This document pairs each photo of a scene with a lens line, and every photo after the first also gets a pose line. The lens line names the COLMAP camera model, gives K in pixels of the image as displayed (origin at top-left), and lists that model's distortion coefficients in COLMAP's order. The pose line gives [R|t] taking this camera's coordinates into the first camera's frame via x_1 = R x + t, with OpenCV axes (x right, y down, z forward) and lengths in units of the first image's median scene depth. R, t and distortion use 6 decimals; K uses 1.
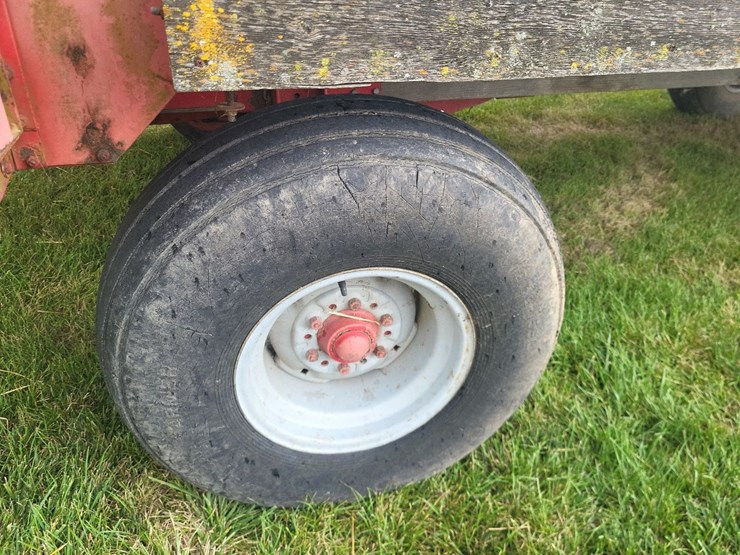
lens RADIAL K [[602.2, 0, 370.4], [0, 602.2, 277.4], [0, 0, 1]] dist [0.042600, -0.003118]
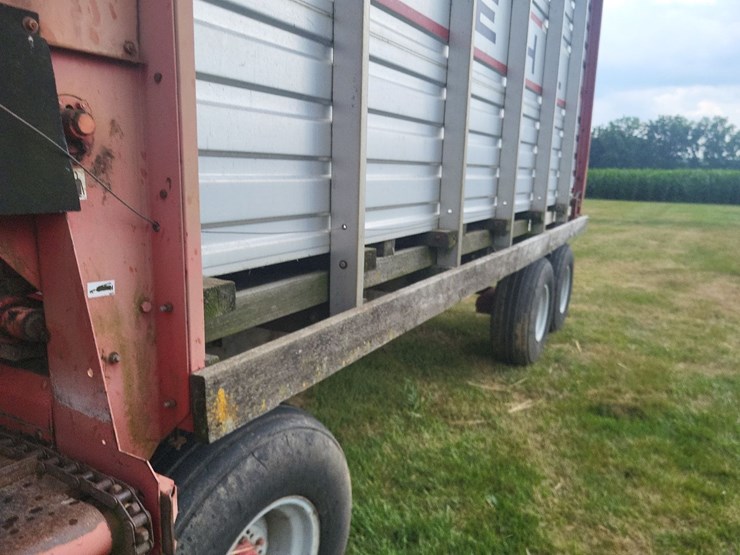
lens RADIAL K [[567.7, 0, 371.6], [0, 567.7, 275.9], [0, 0, 1]] dist [0.016857, -0.017159]
pose [[0.737036, -0.176516, 0.652396, -0.851903], [0.391905, 0.898056, -0.199766, -0.193814], [-0.550626, 0.402912, 0.731077, -0.632573]]
